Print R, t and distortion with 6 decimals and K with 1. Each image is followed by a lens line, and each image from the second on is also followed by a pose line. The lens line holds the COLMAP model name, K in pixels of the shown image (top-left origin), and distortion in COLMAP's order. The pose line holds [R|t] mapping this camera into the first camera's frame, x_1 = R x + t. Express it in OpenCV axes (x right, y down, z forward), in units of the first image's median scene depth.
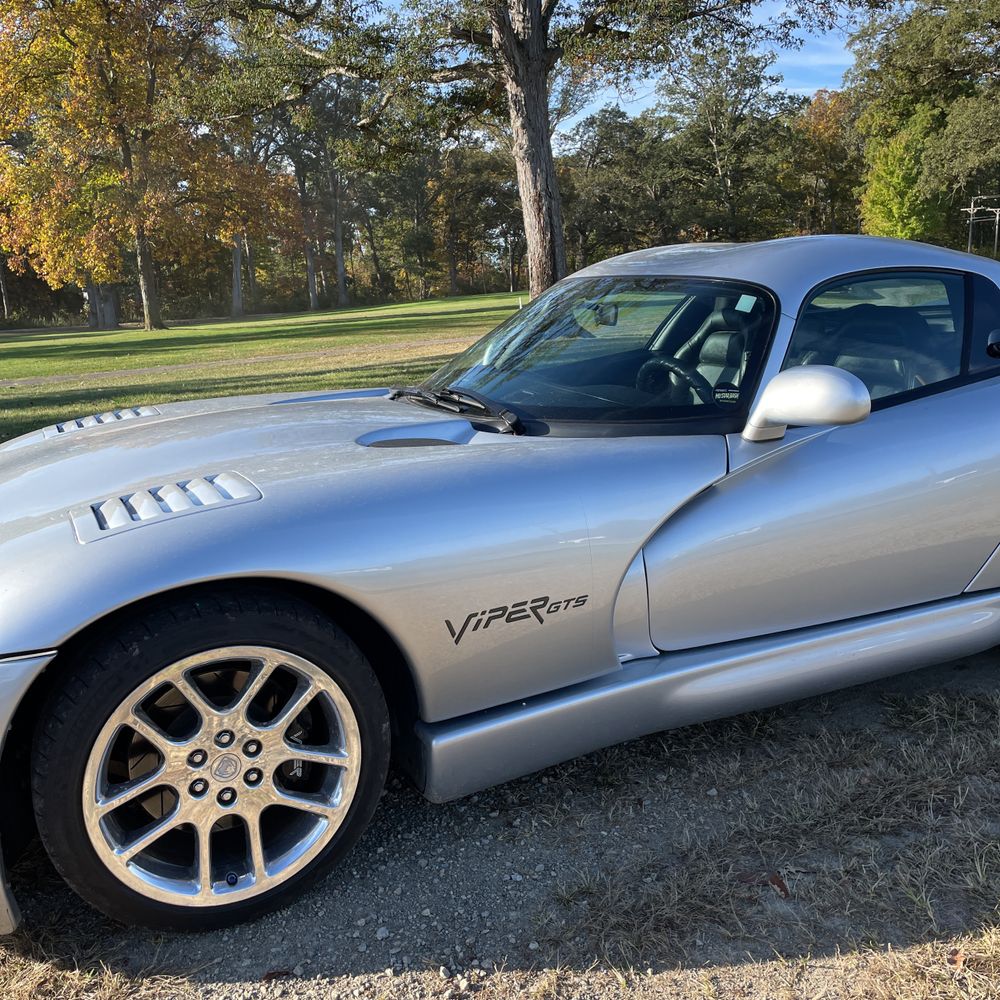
lens RADIAL K [[1008.1, 0, 500.0], [0, 1008.1, 500.0], [0, 0, 1]] dist [0.085493, -0.131561]
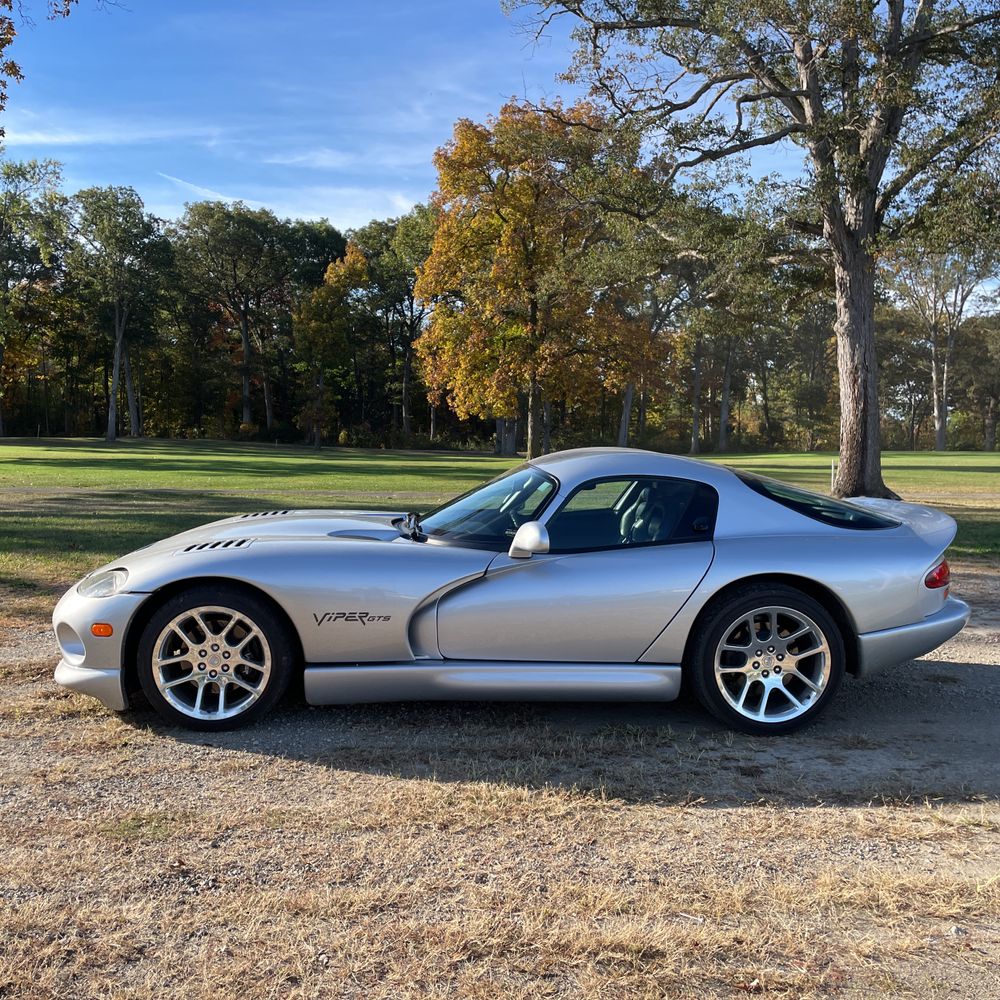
lens RADIAL K [[1008.4, 0, 514.7], [0, 1008.4, 503.9], [0, 0, 1]] dist [0.080720, -0.106054]
pose [[0.928076, 0.100380, -0.358606, 0.102861], [-0.147379, 0.983366, -0.106159, 0.004921], [0.341985, 0.151374, 0.927433, -0.085949]]
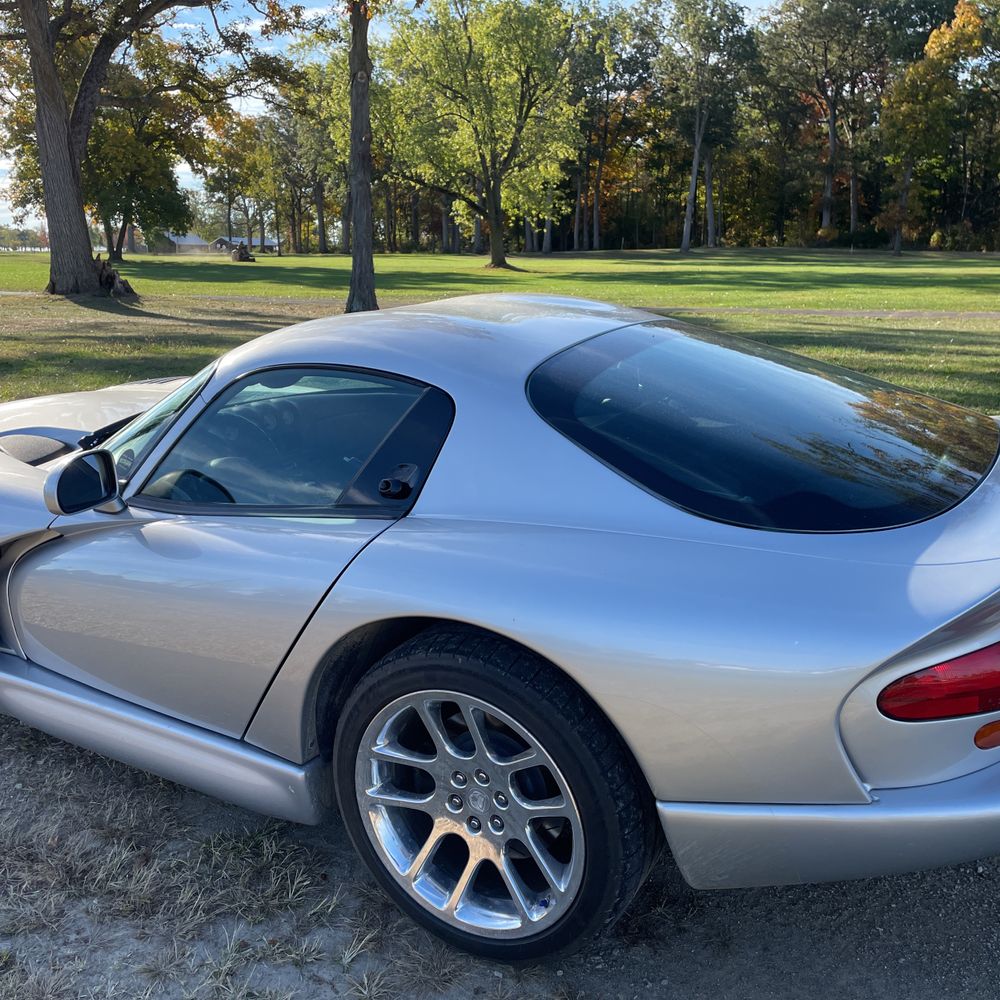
lens RADIAL K [[1008.4, 0, 514.7], [0, 1008.4, 503.9], [0, 0, 1]] dist [0.080720, -0.106054]
pose [[0.583546, 0.255348, -0.770890, 0.146584], [-0.191608, 0.965770, 0.174856, -0.036674], [0.789152, 0.045672, 0.612498, 0.077066]]
